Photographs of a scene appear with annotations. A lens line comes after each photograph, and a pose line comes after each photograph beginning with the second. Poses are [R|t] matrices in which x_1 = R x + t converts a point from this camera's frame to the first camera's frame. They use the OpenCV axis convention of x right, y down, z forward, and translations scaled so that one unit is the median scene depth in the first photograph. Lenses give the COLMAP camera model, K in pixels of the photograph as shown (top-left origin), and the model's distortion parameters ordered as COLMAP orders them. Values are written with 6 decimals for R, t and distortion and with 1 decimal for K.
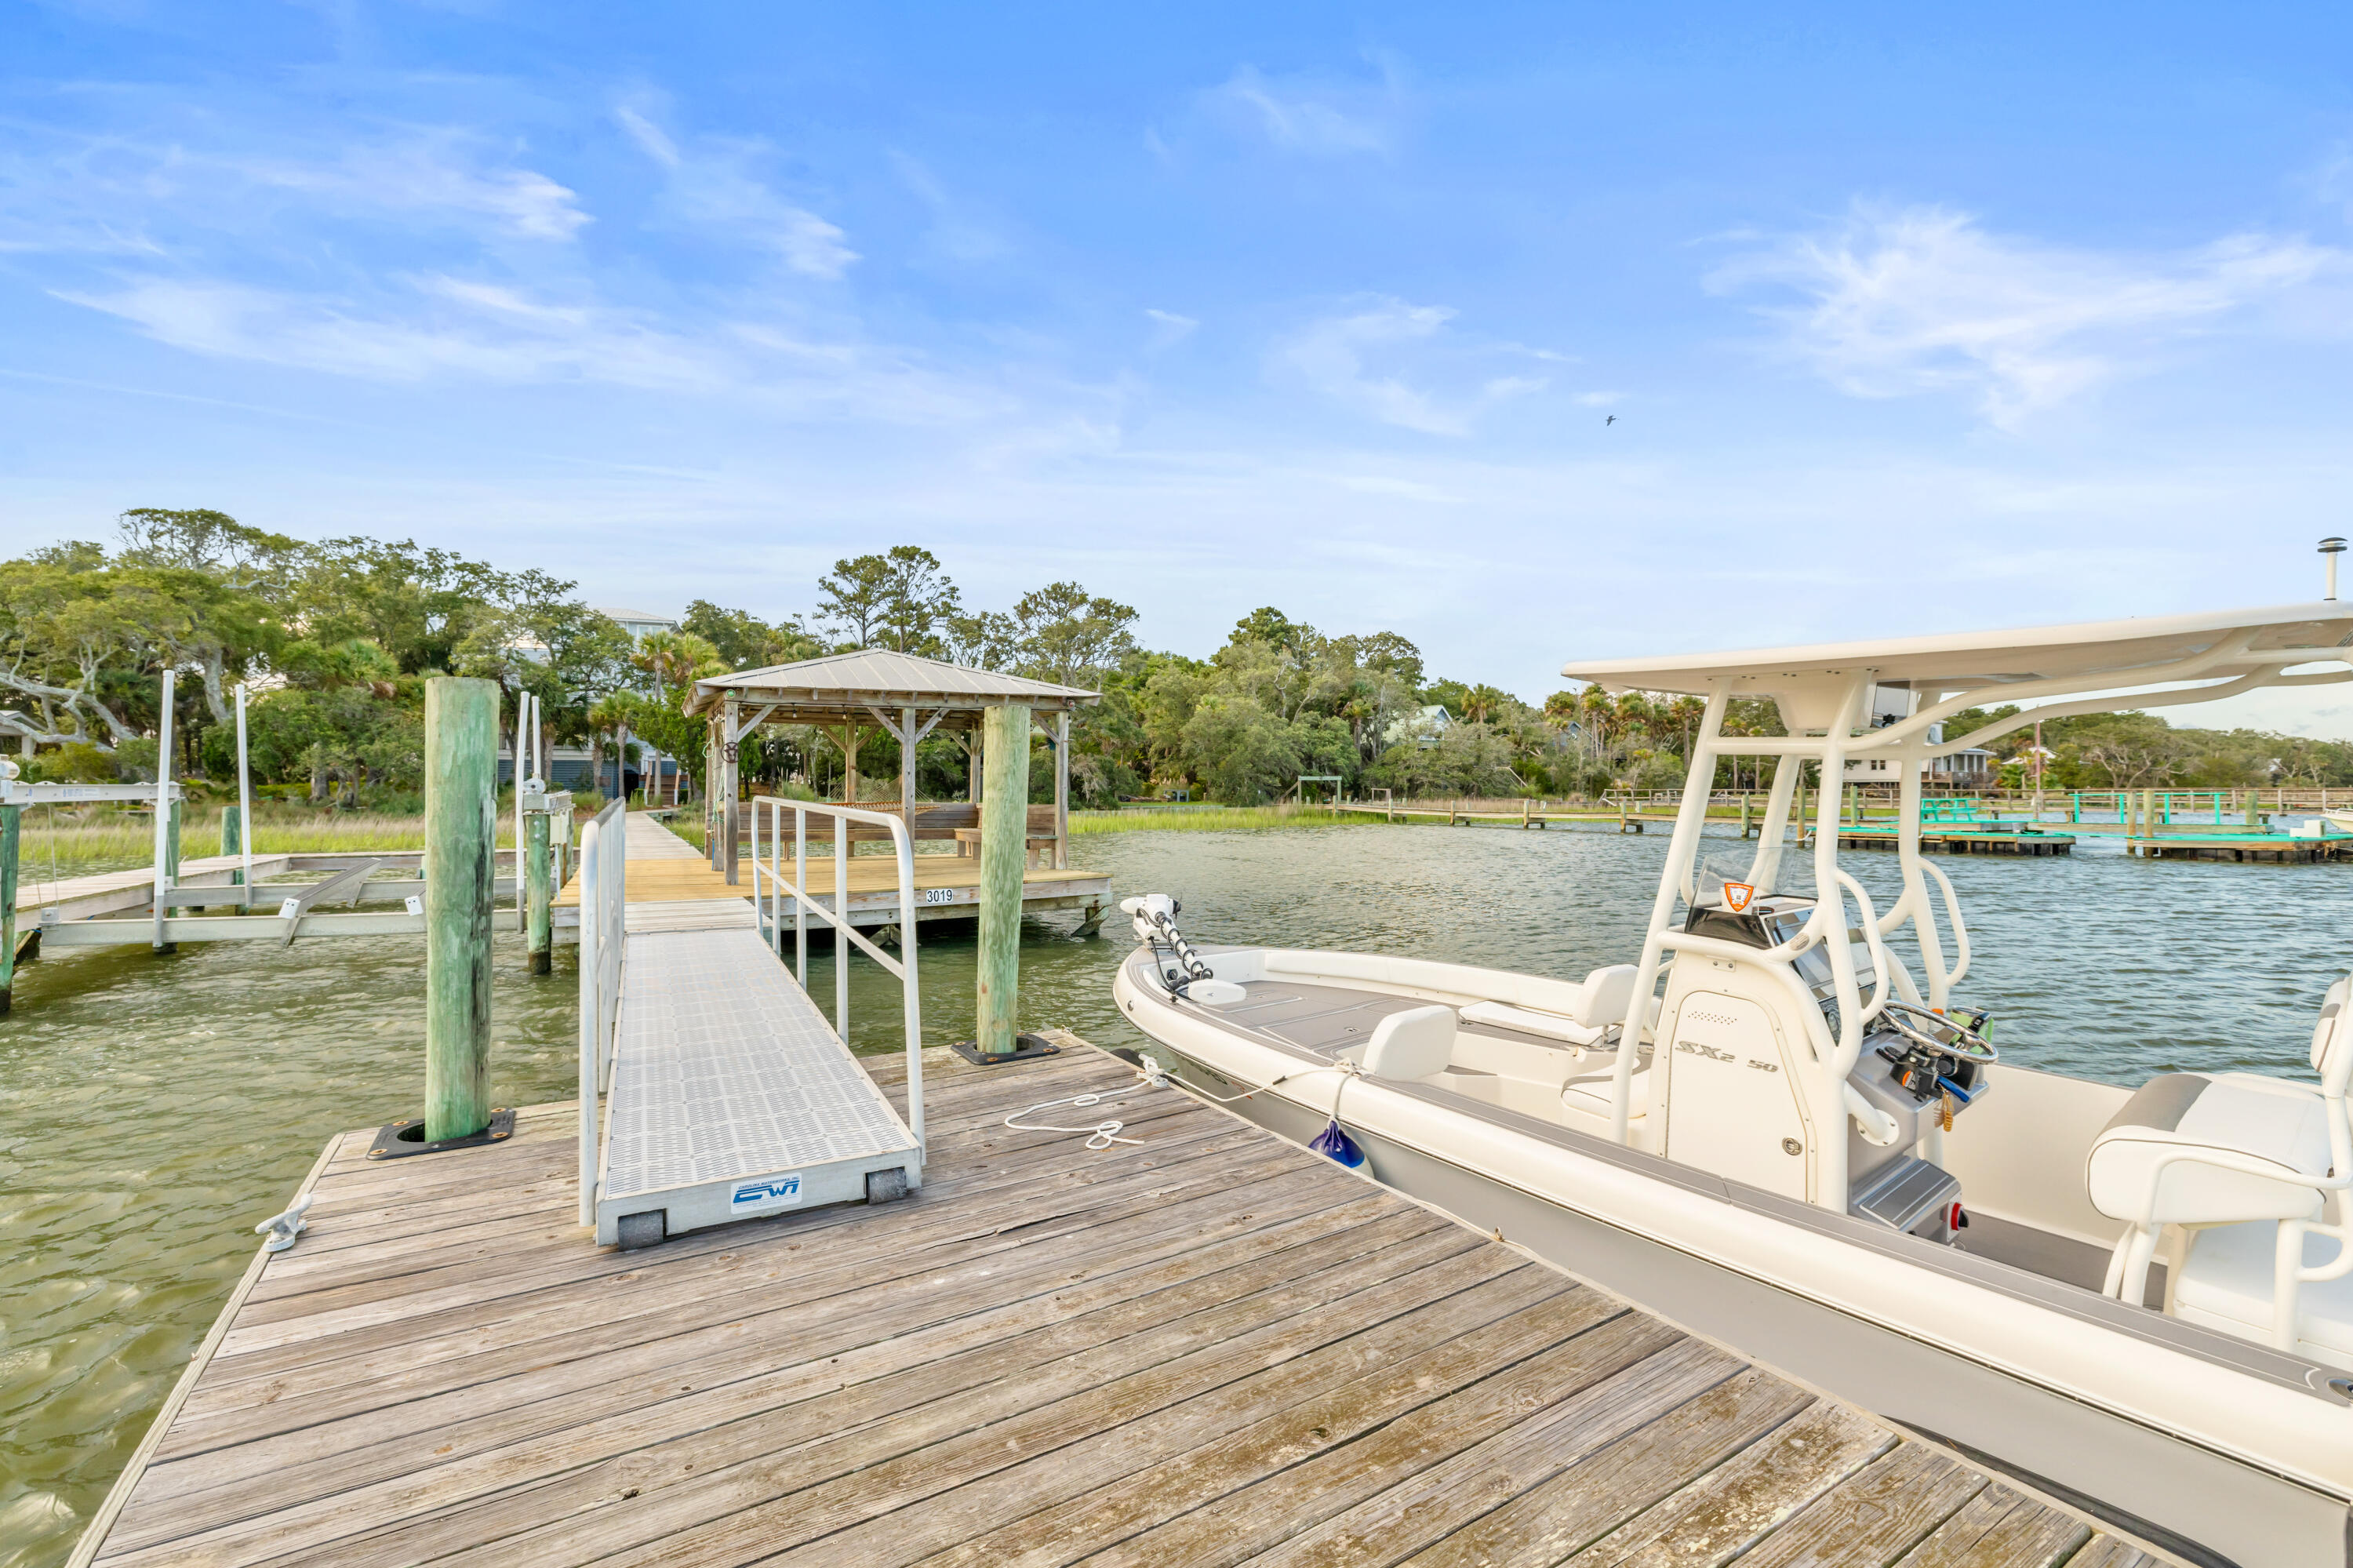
lens RADIAL K [[1033.9, 0, 1184.2], [0, 1033.9, 780.3], [0, 0, 1]] dist [-0.002486, -0.000517]
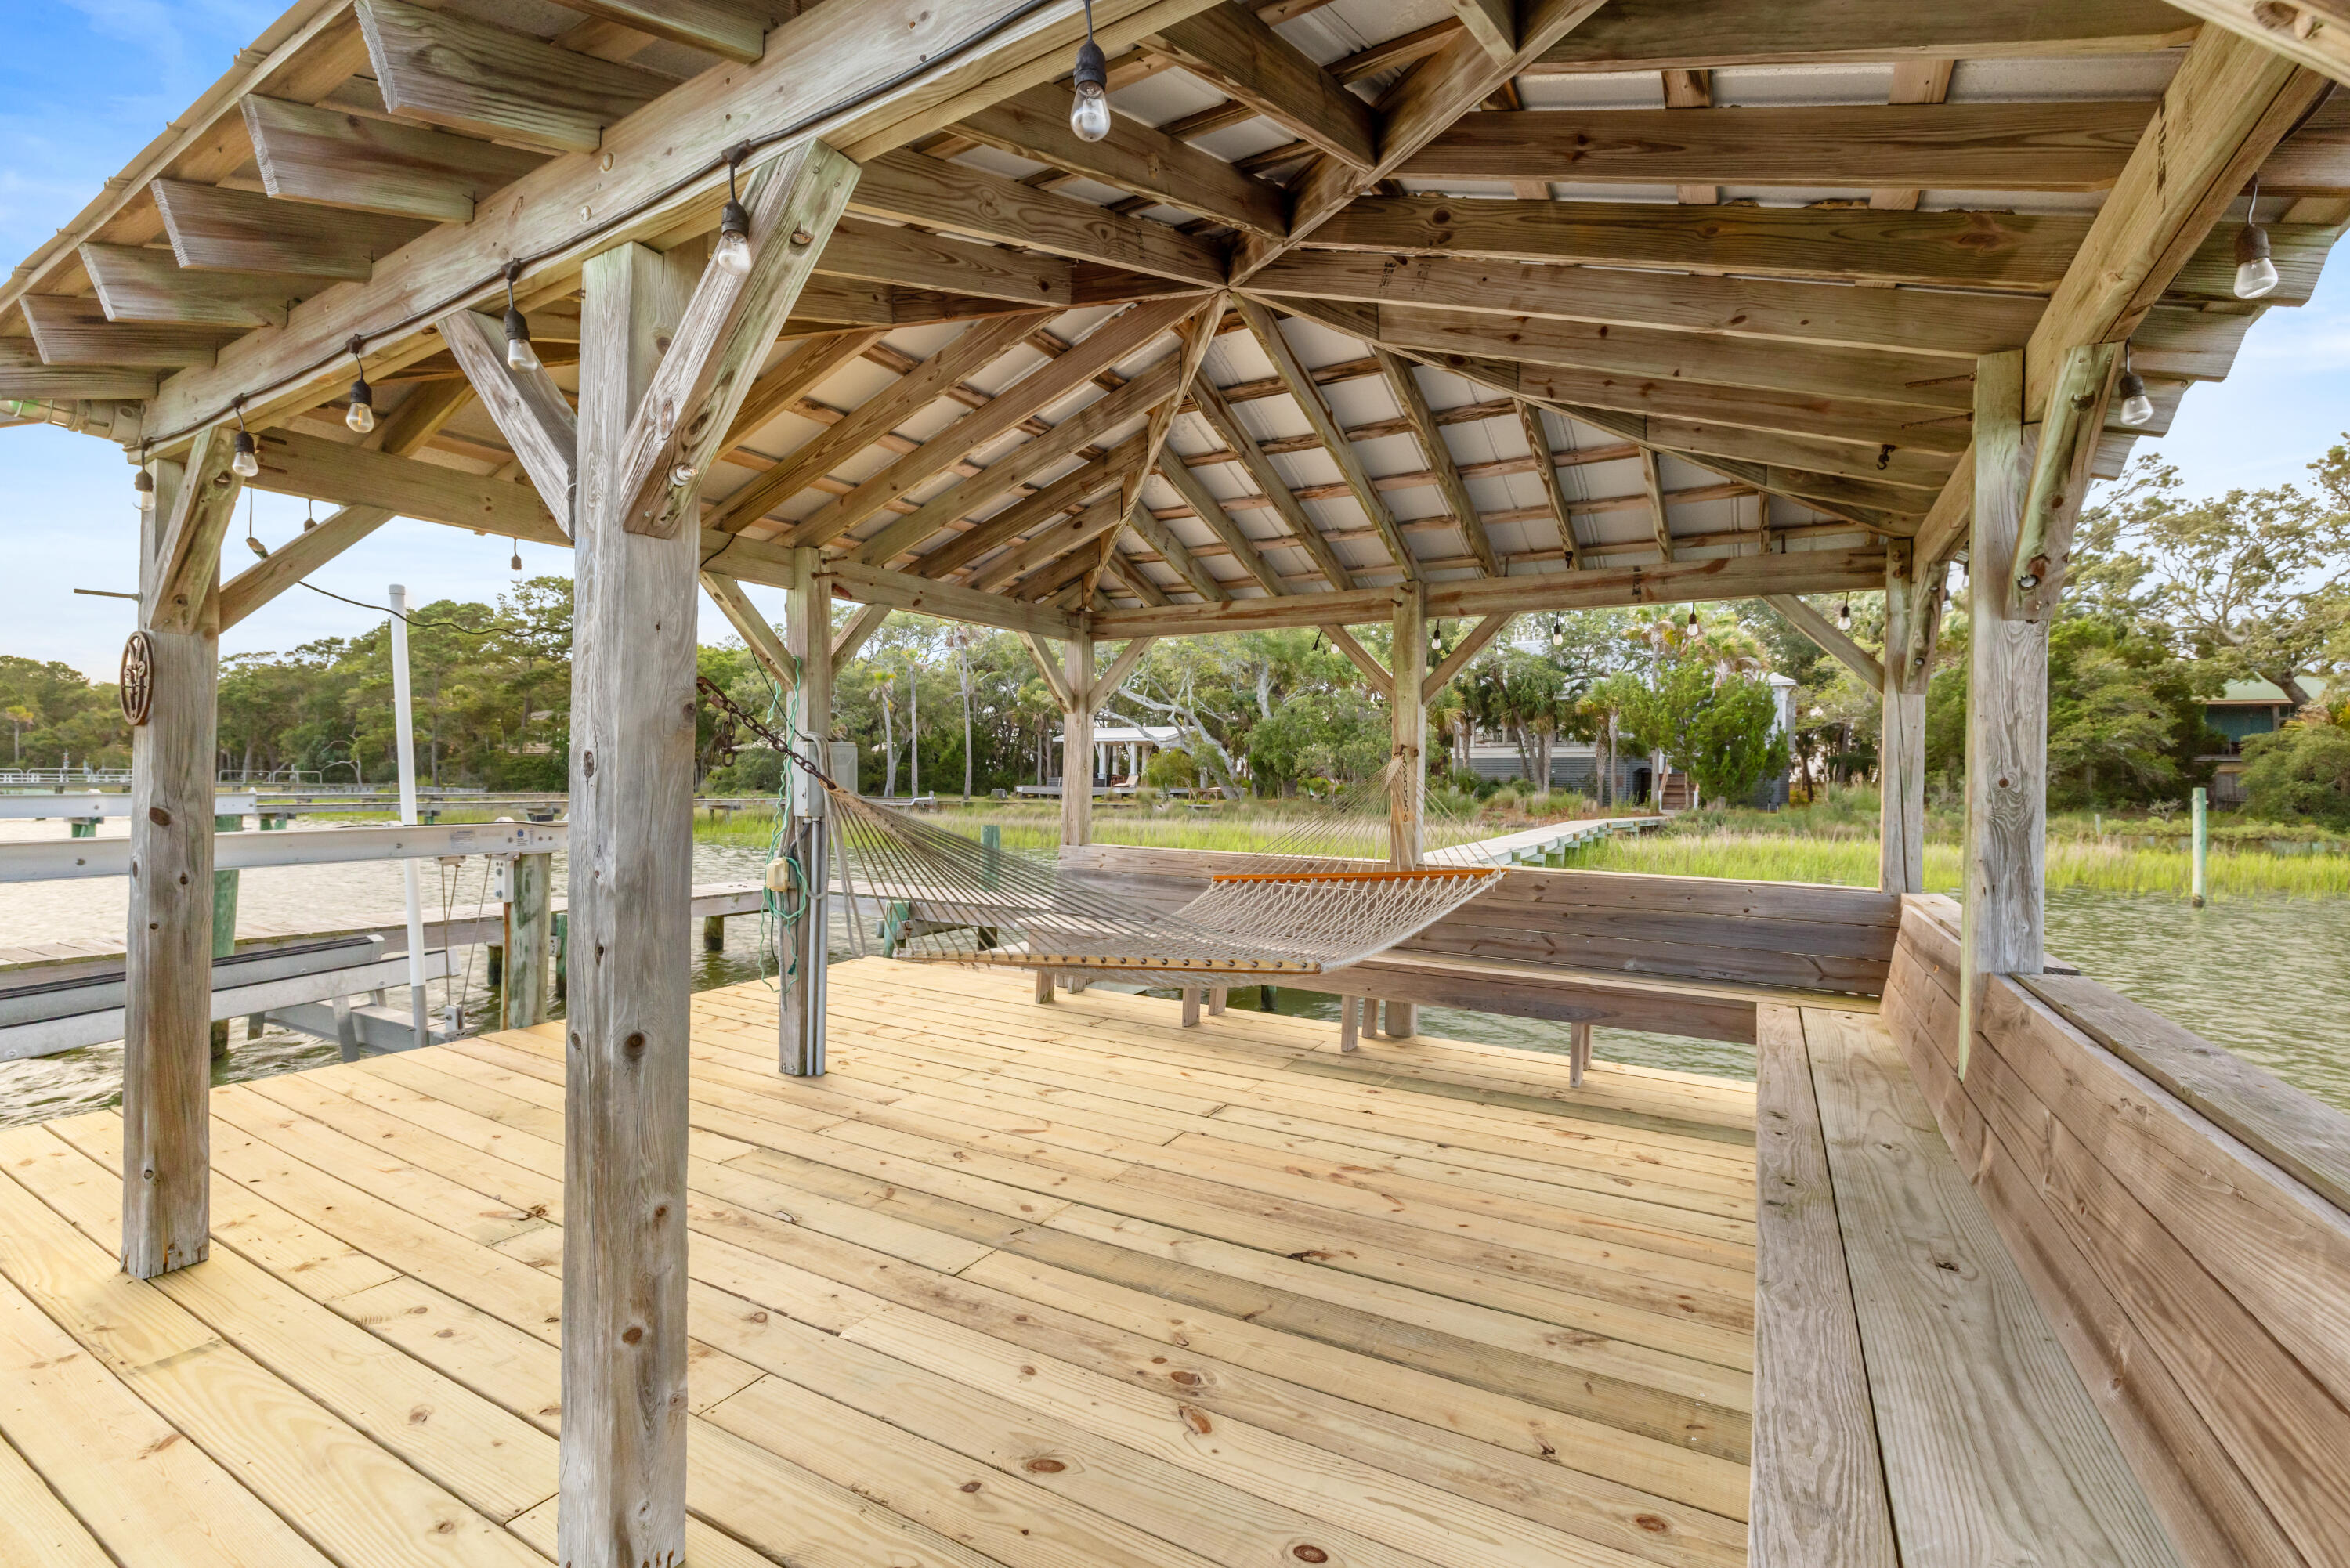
lens RADIAL K [[1032.5, 0, 1168.6], [0, 1032.5, 784.9], [0, 0, 1]] dist [-0.002486, -0.000517]
pose [[0.535872, 0.006780, -0.844272, -0.027426], [-0.005604, 0.999974, 0.004473, 0.001294], [0.844281, 0.002334, 0.535896, 0.195741]]
